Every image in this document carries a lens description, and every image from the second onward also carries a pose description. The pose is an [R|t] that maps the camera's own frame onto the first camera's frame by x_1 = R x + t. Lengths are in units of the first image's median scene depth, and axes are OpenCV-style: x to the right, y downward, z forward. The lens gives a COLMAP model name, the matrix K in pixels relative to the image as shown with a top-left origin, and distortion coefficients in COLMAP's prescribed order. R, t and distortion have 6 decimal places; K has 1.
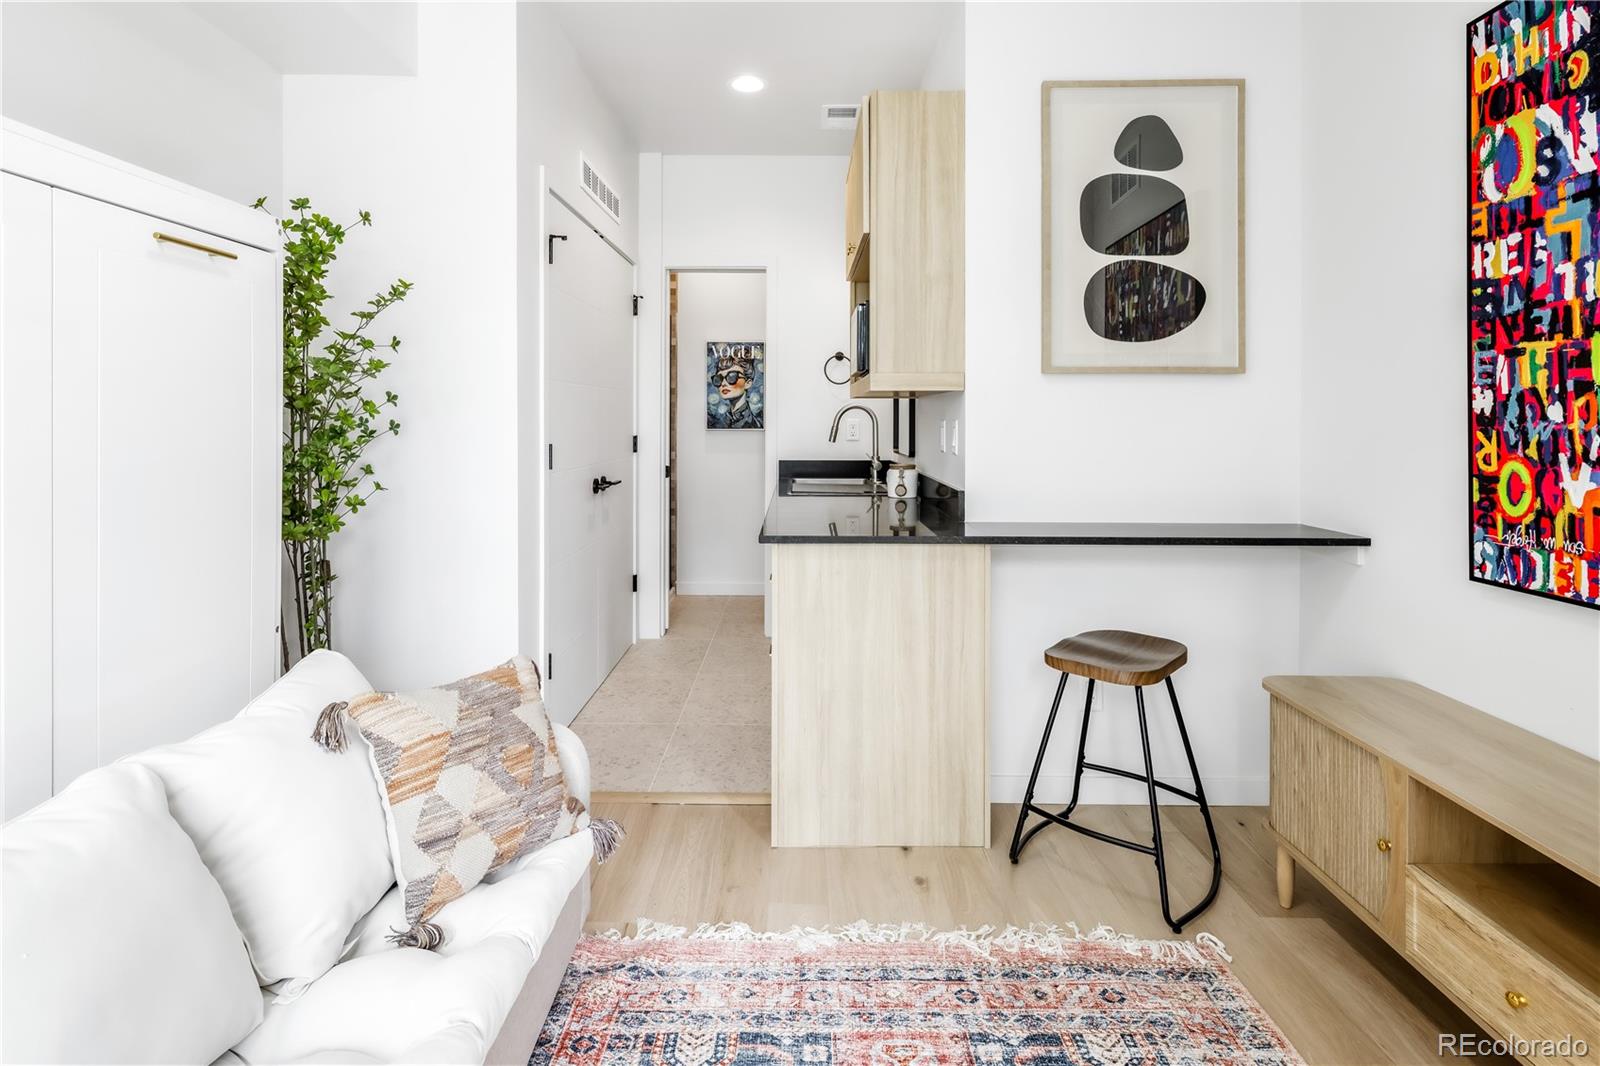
lens RADIAL K [[797.9, 0, 784.2], [0, 797.9, 417.3], [0, 0, 1]] dist [0.001426, -0.002733]
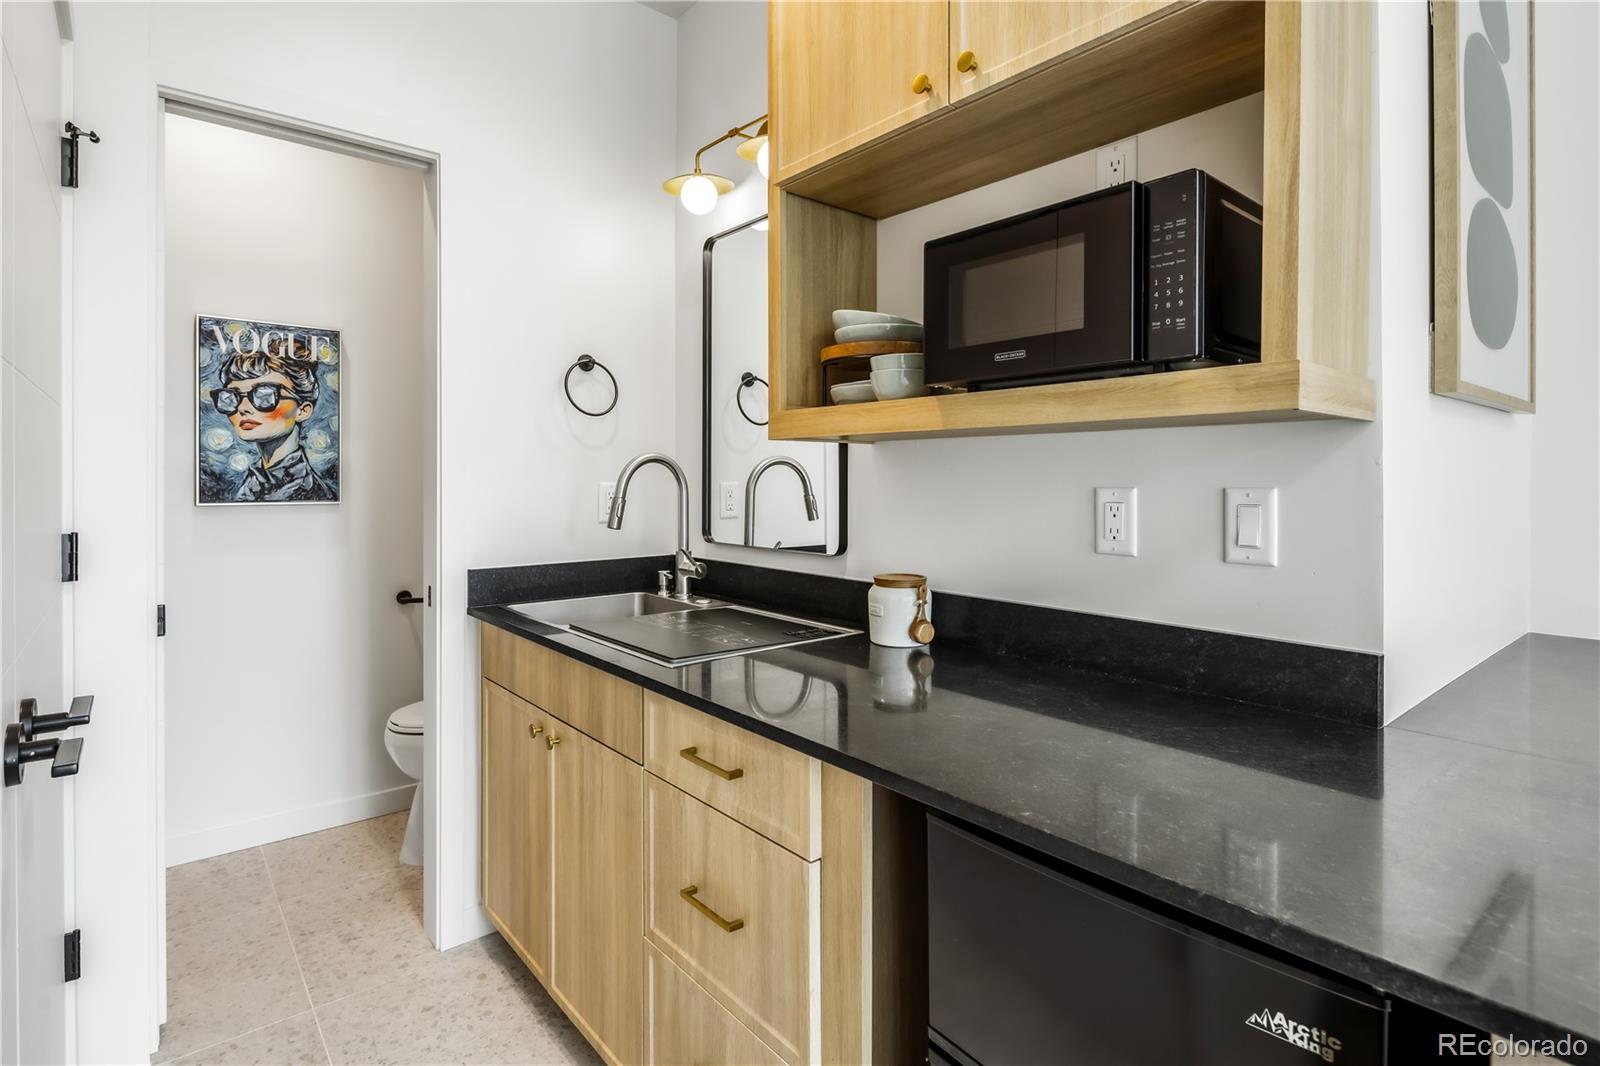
lens RADIAL K [[797.9, 0, 818.2], [0, 797.9, 482.0], [0, 0, 1]] dist [0.001426, -0.002733]
pose [[0.744023, -0.004401, 0.668140, -0.283198], [-0.000448, 0.999975, 0.007086, -0.002867], [-0.668154, -0.005572, 0.744002, 0.843803]]
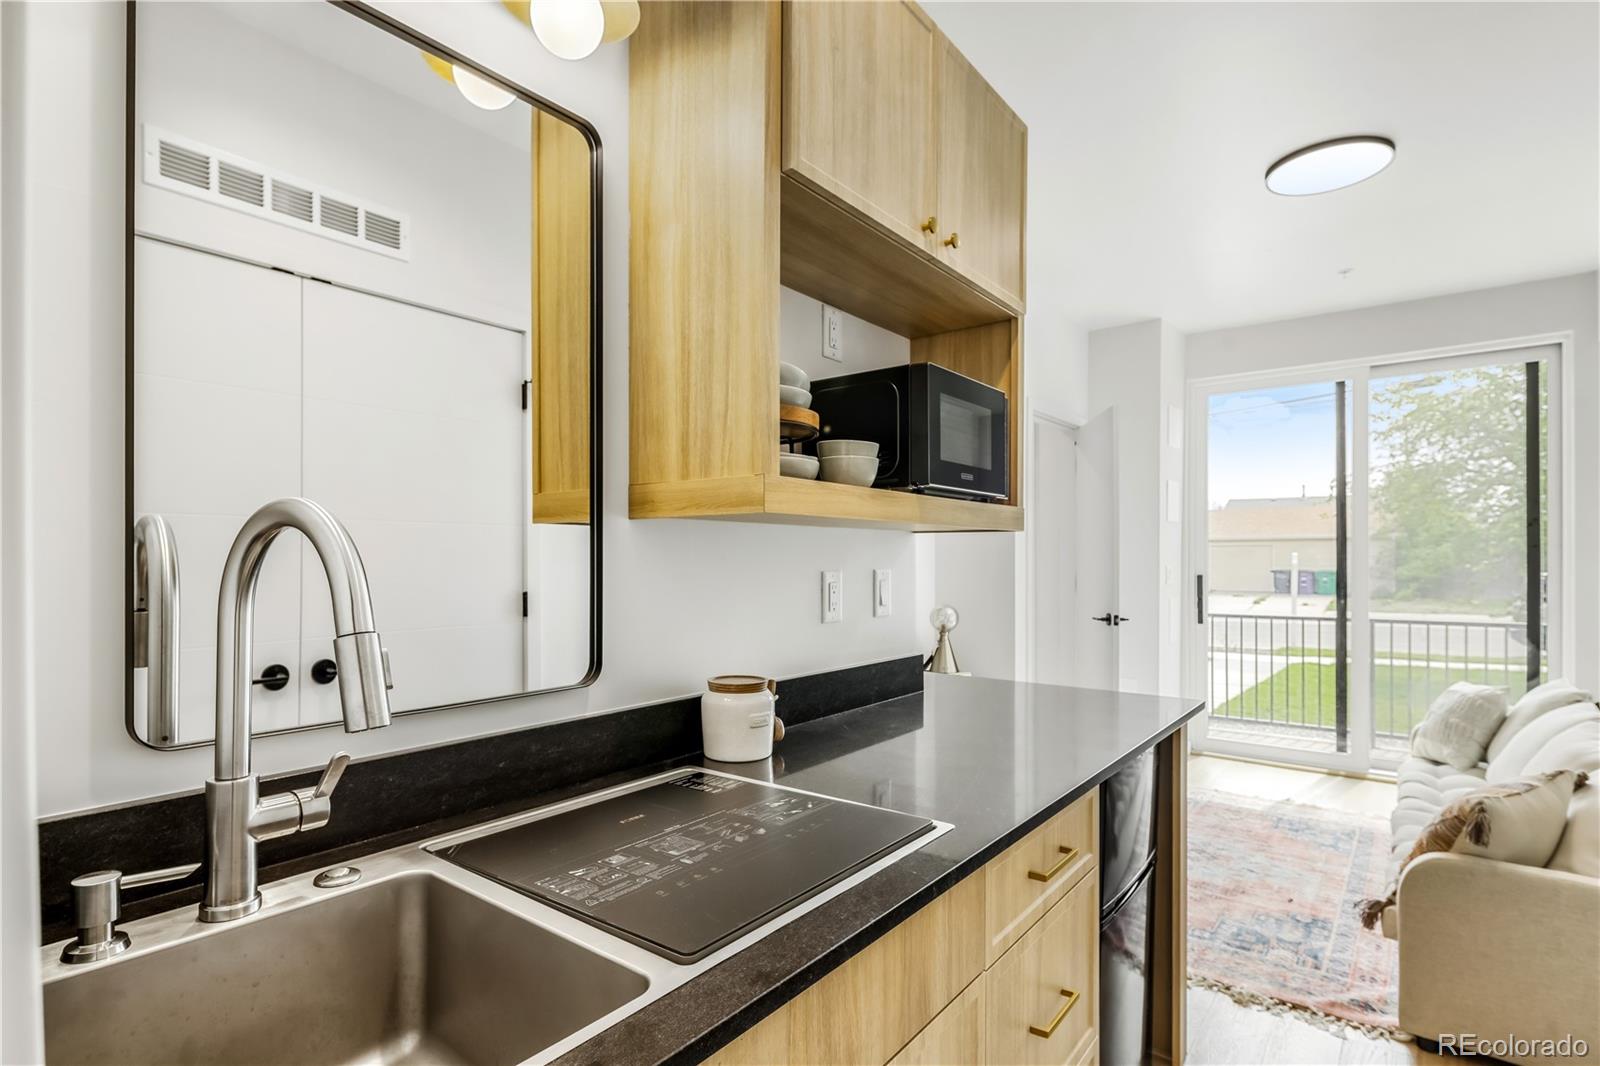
lens RADIAL K [[797.9, 0, 797.9], [0, 797.9, 560.0], [0, 0, 1]] dist [0.001426, -0.002733]
pose [[-0.801253, -0.005937, 0.598296, -0.170431], [-0.005857, 0.999981, 0.002080, -0.005944], [-0.598296, -0.001838, -0.801273, 1.691780]]
